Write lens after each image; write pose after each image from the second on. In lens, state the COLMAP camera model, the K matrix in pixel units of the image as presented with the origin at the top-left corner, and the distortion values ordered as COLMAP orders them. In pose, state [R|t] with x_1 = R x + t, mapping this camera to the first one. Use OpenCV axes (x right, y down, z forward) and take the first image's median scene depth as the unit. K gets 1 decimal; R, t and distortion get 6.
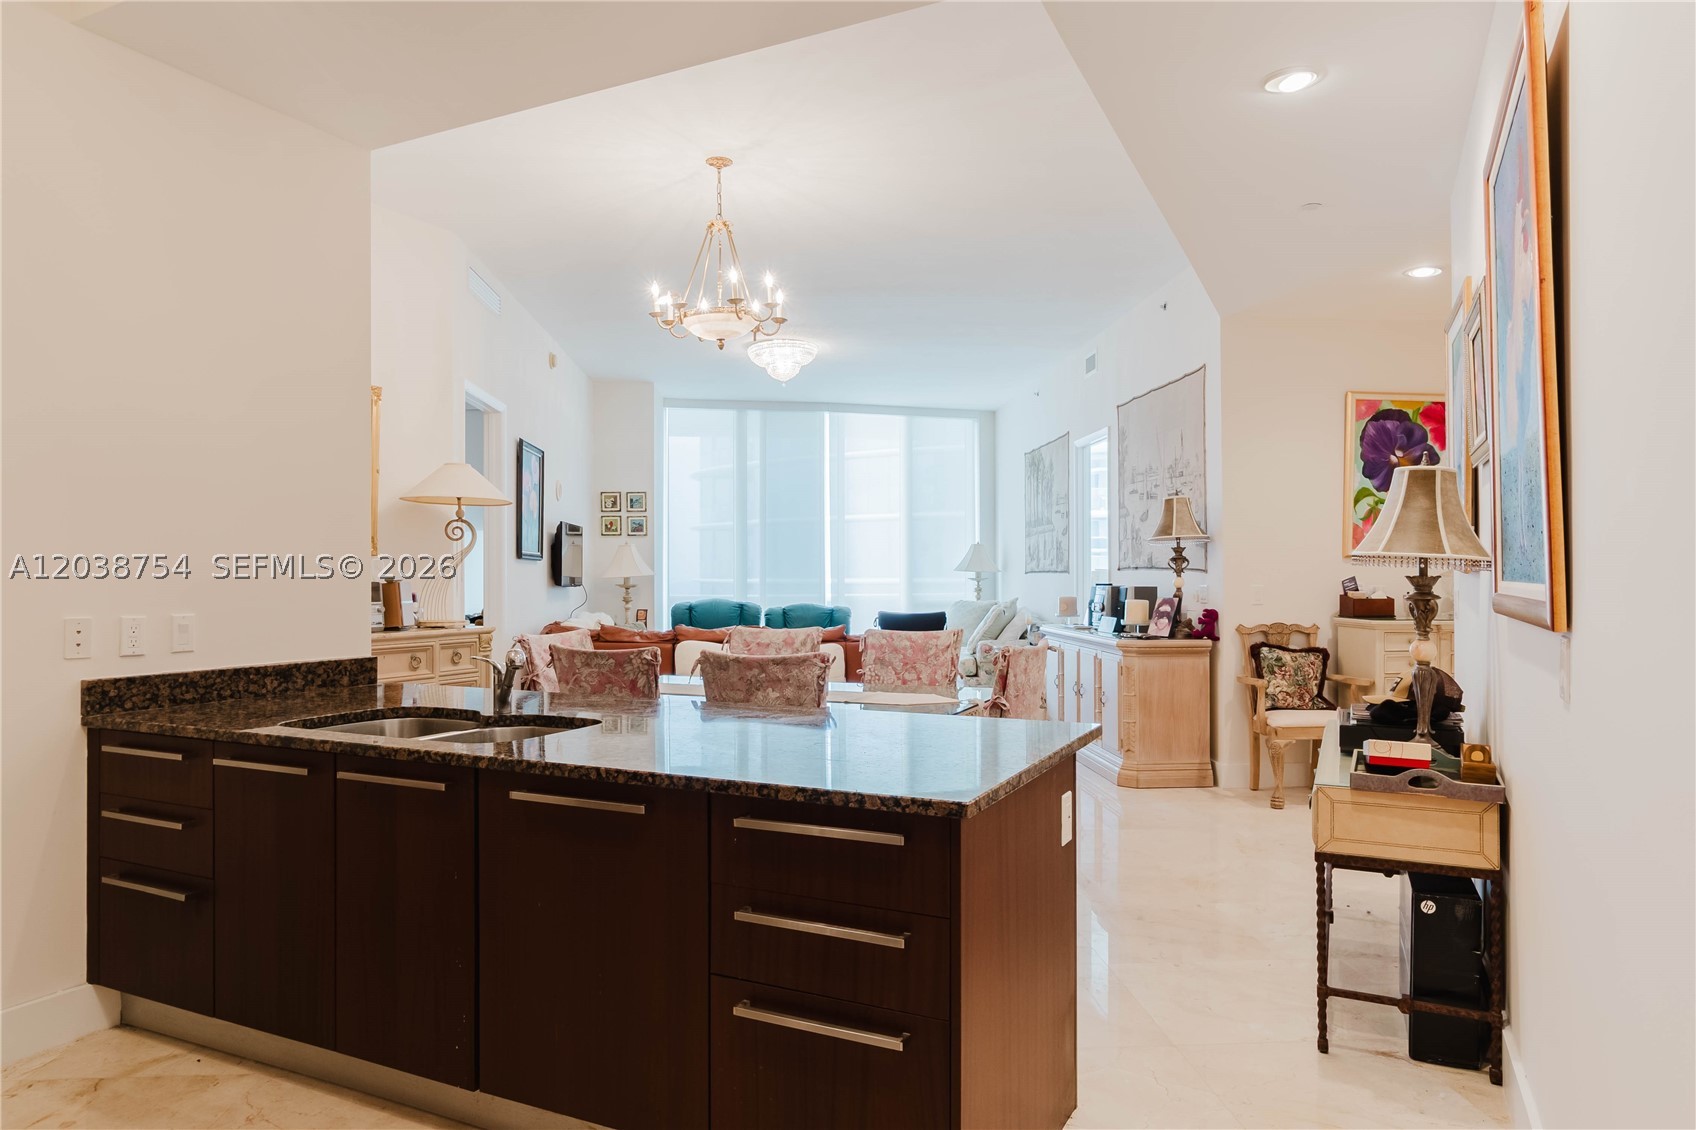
lens RADIAL K [[1041.6, 0, 840.8], [0, 1041.6, 575.0], [0, 0, 1]] dist [0.000127, 0.000217]
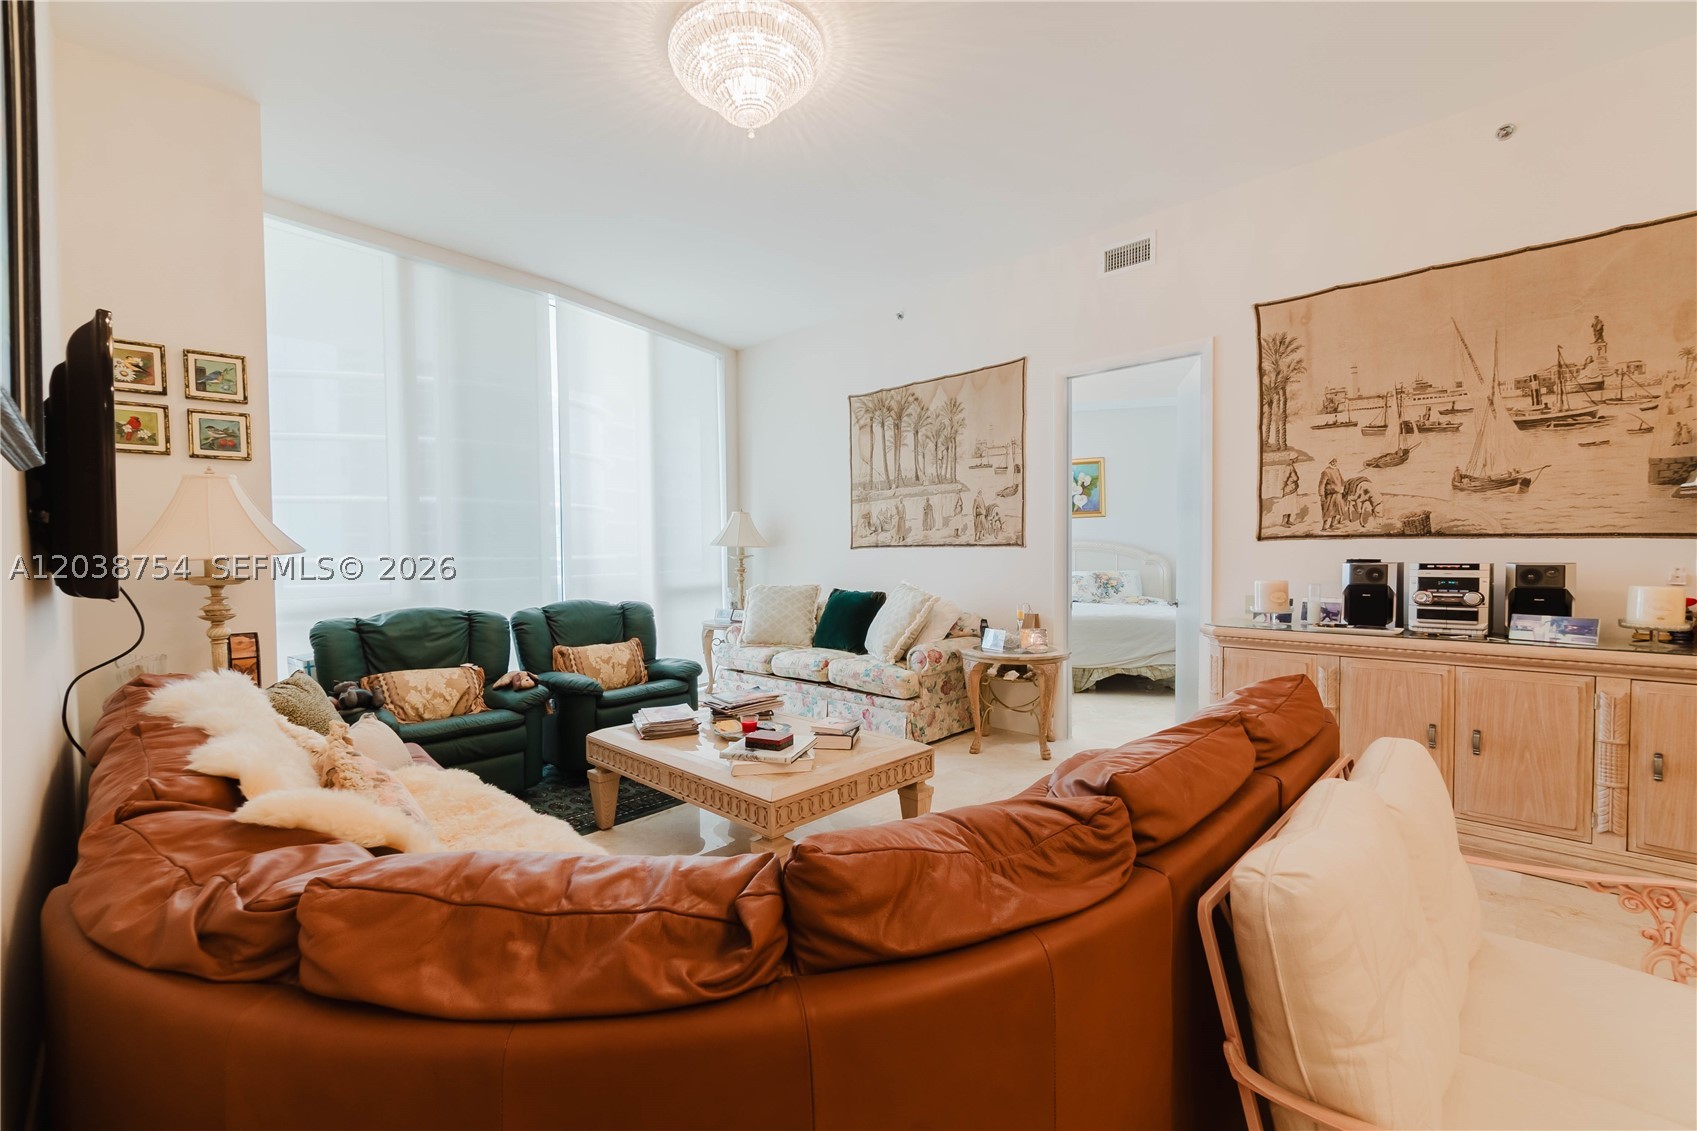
lens RADIAL K [[732.1, 0, 848.3], [0, 732.1, 571.7], [0, 0, 1]] dist [-0.002130, -0.000092]
pose [[0.746803, -0.020329, 0.664735, -0.358111], [0.004033, 0.999653, 0.026040, 0.001921], [-0.665033, -0.016766, 0.746626, 1.075881]]
